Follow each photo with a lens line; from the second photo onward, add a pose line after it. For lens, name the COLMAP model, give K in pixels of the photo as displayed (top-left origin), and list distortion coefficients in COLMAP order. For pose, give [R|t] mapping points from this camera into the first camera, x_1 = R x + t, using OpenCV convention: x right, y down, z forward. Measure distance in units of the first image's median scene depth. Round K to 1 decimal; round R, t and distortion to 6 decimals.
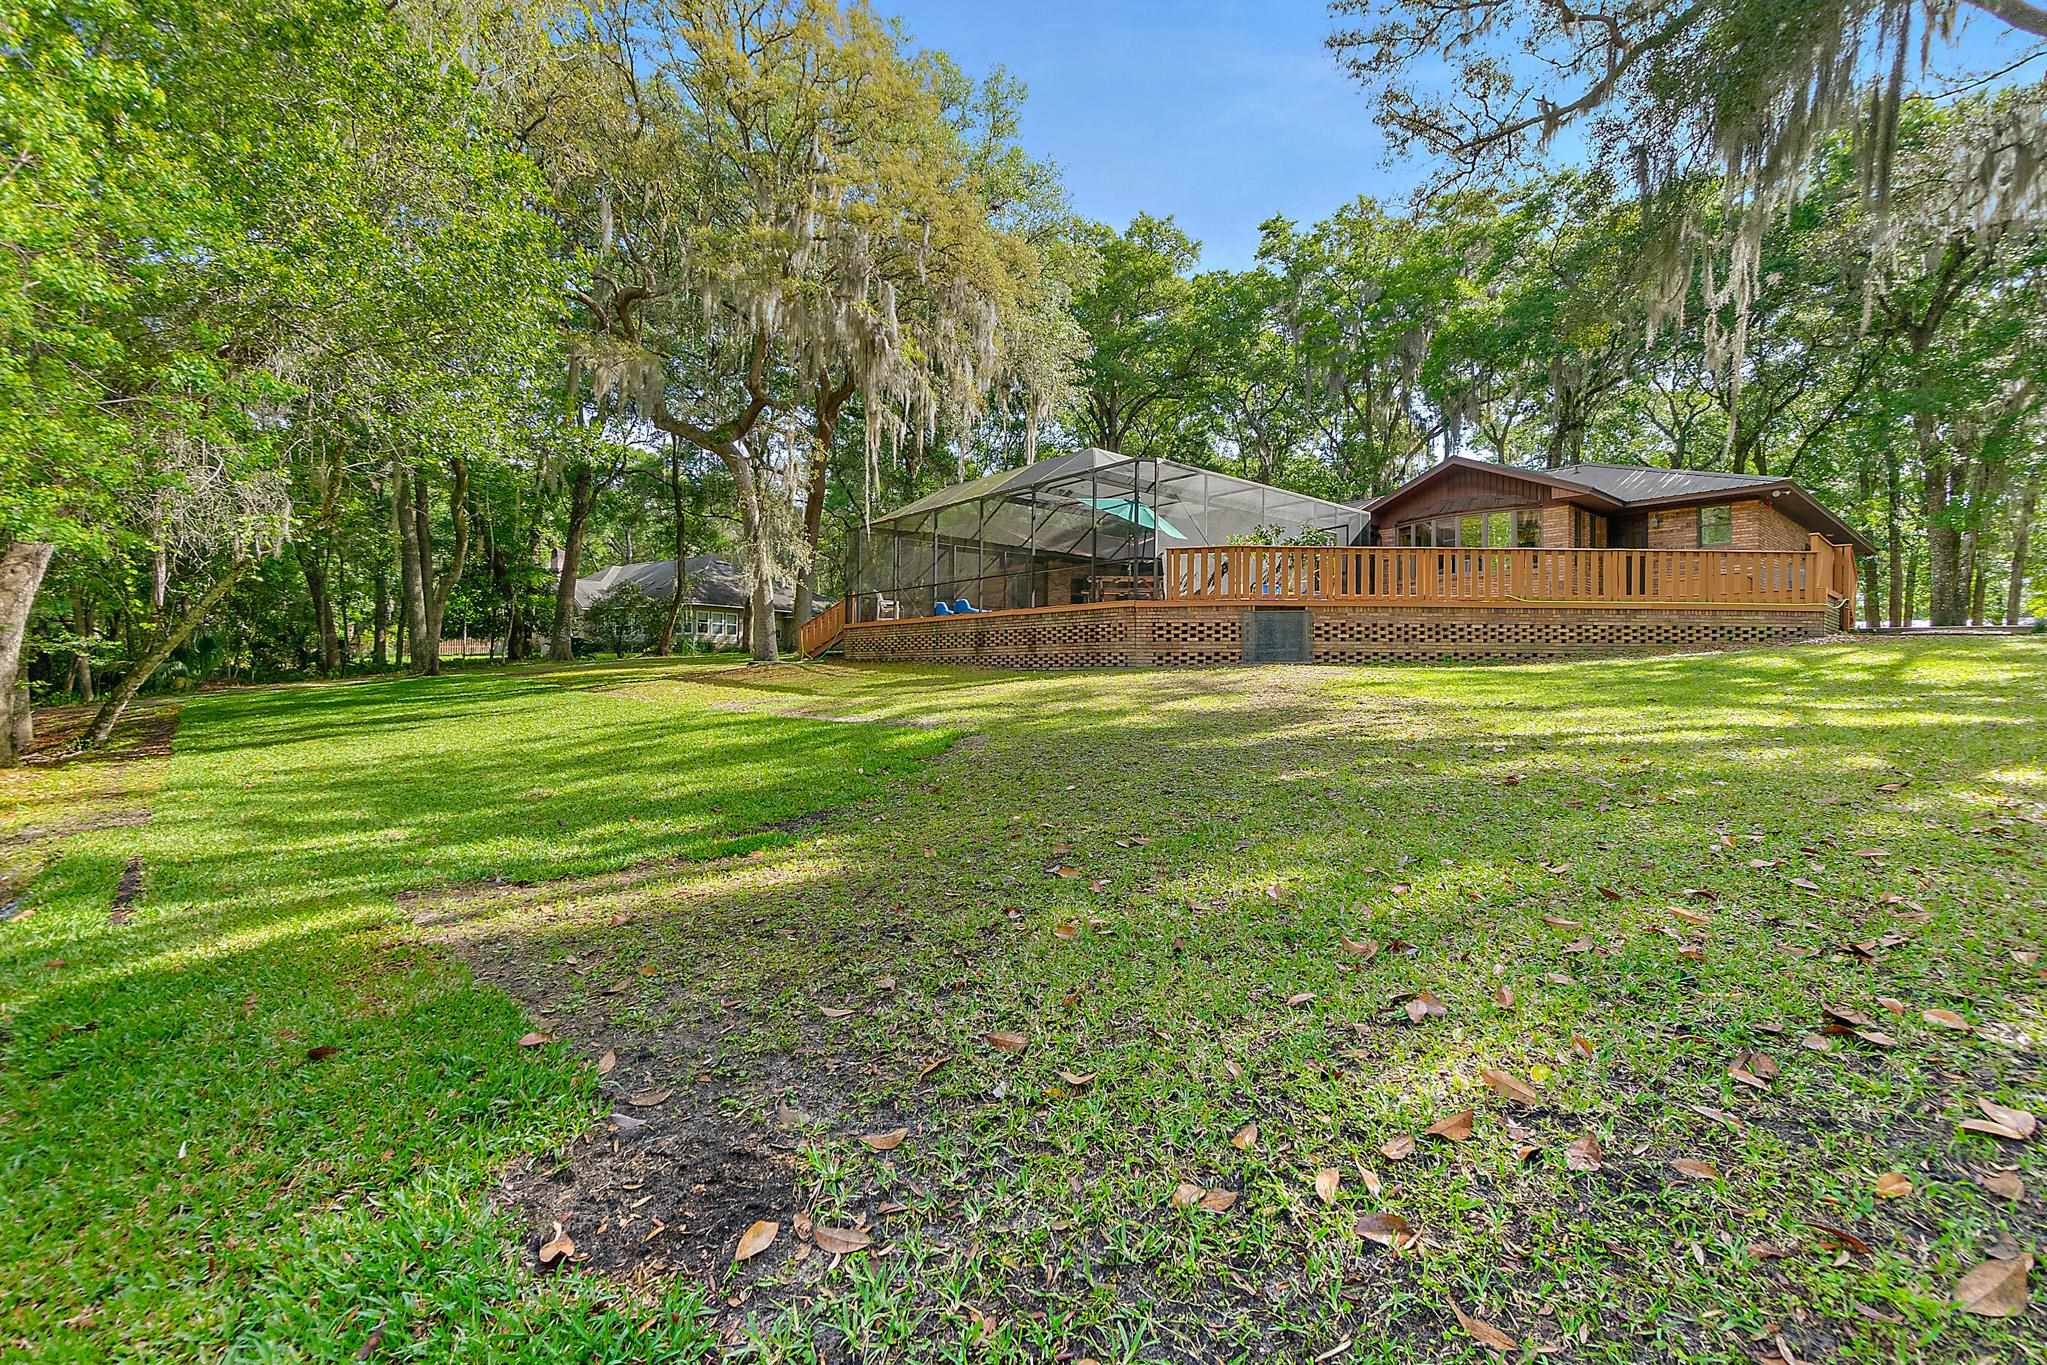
lens RADIAL K [[902.3, 0, 1023.5], [0, 902.3, 682.5], [0, 0, 1]] dist [-0.000117, -0.000079]
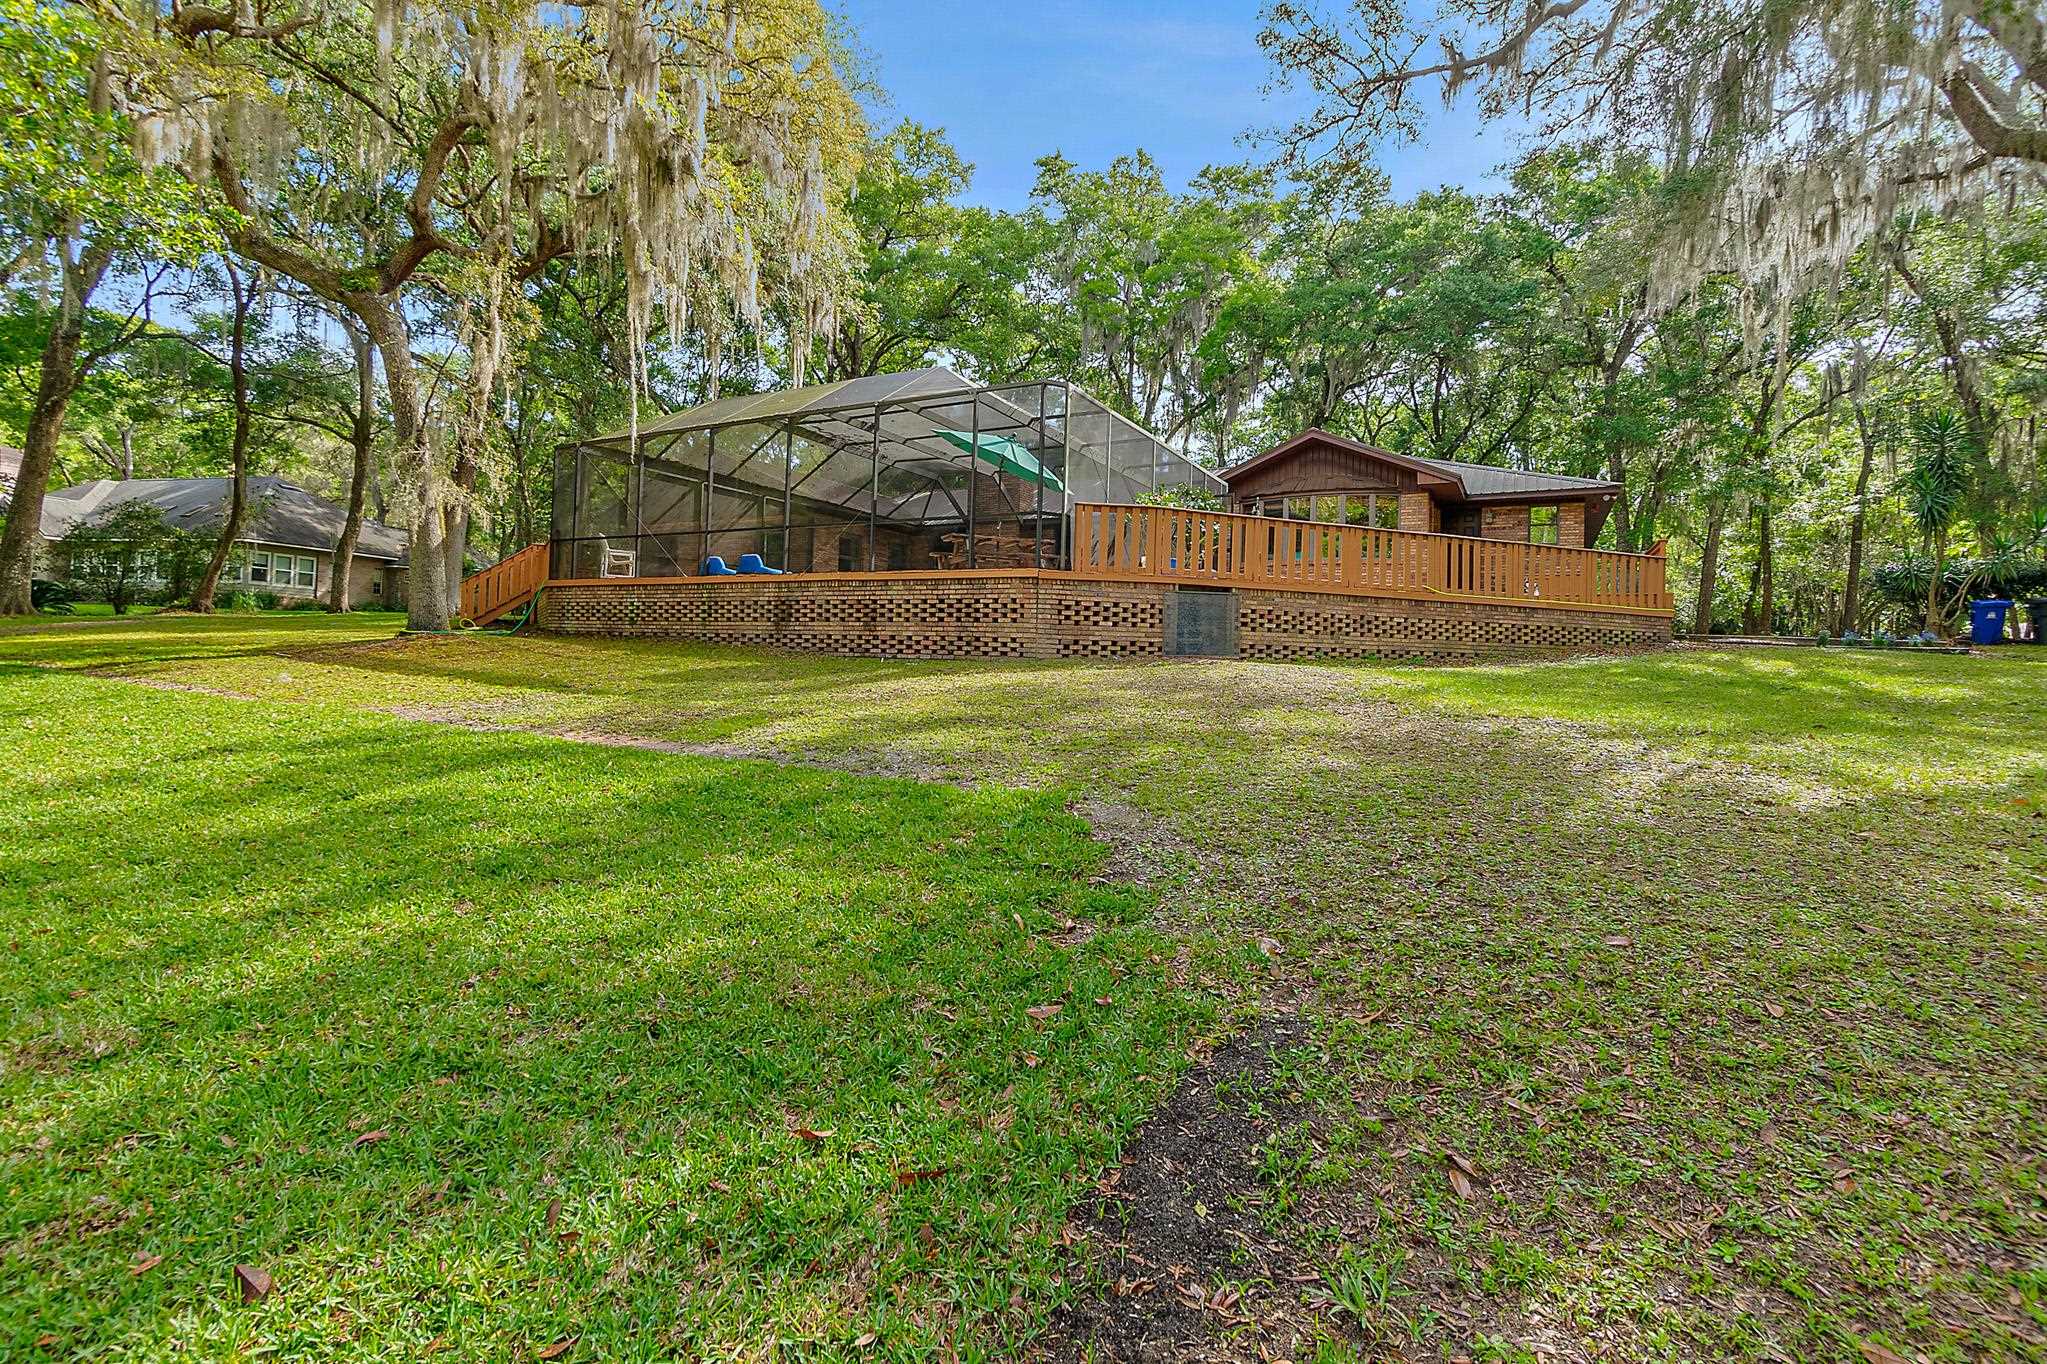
lens RADIAL K [[956.4, 0, 1021.0], [0, 956.4, 652.2], [0, 0, 1]] dist [-0.009585, -0.000032]
pose [[0.937093, 0.024198, 0.348239, -0.130071], [-0.021860, 0.999704, -0.010644, -0.010668], [-0.348394, 0.002362, 0.937345, 0.209500]]
